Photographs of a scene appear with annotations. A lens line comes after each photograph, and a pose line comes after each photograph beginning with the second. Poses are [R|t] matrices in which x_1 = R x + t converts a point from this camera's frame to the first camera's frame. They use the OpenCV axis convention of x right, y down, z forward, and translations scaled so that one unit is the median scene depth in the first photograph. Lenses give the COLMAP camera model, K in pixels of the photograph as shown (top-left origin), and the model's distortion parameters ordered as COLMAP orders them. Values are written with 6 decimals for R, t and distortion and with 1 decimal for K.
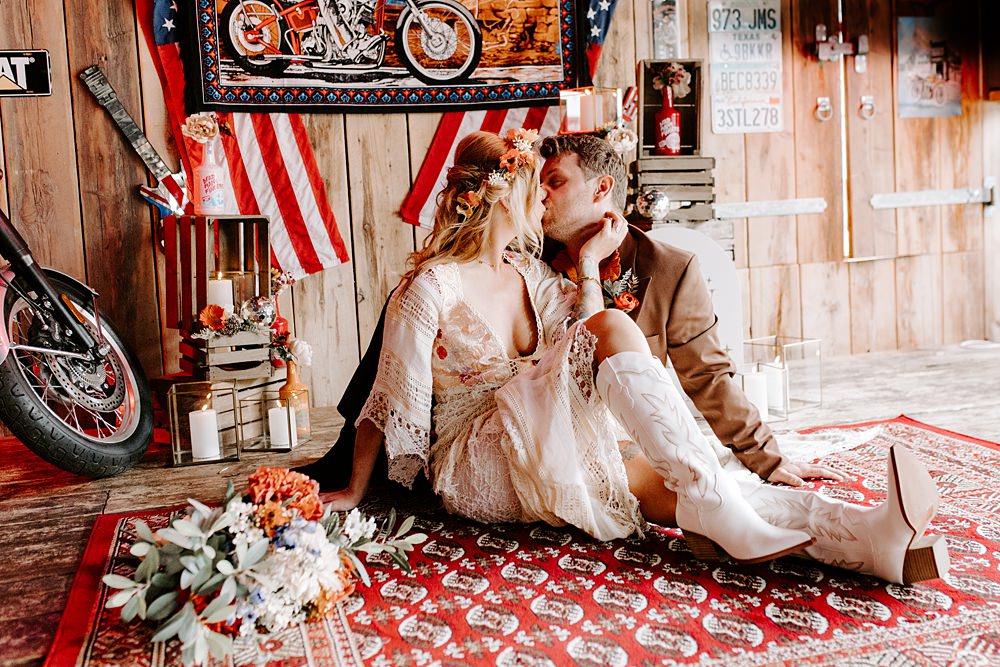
lens RADIAL K [[1100.8, 0, 502.1], [0, 1100.8, 329.1], [0, 0, 1]] dist [0.003942, 0.000000]
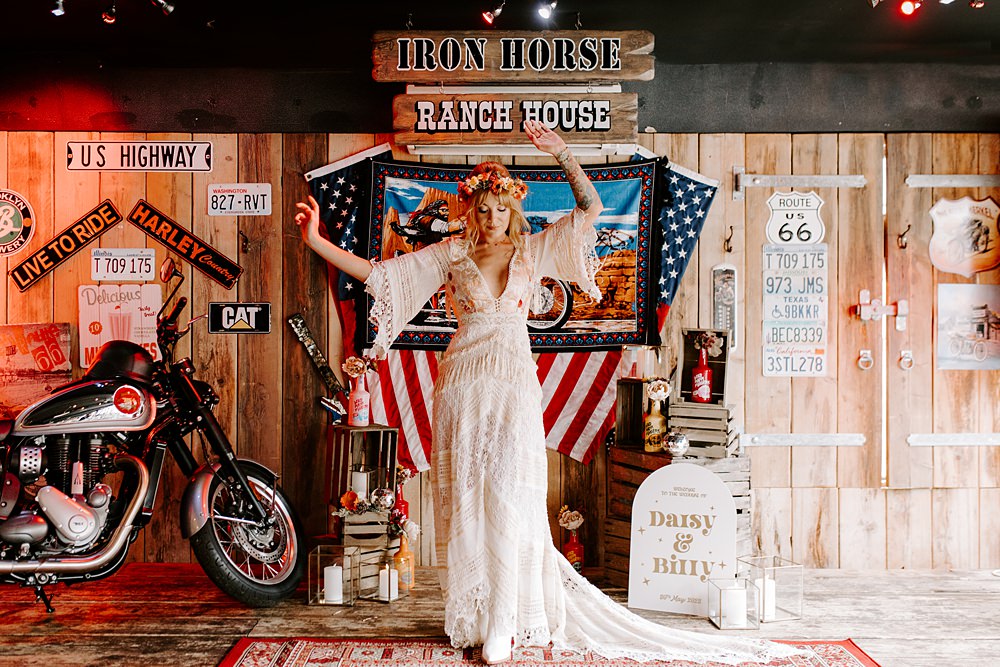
lens RADIAL K [[1100.8, 0, 495.7], [0, 1100.8, 334.7], [0, 0, 1]] dist [0.003942, 0.000000]
pose [[0.949605, 0.057044, -0.308215, 0.310939], [-0.078798, 0.995167, -0.058592, -0.140526], [0.303383, 0.079926, 0.949511, -0.283790]]
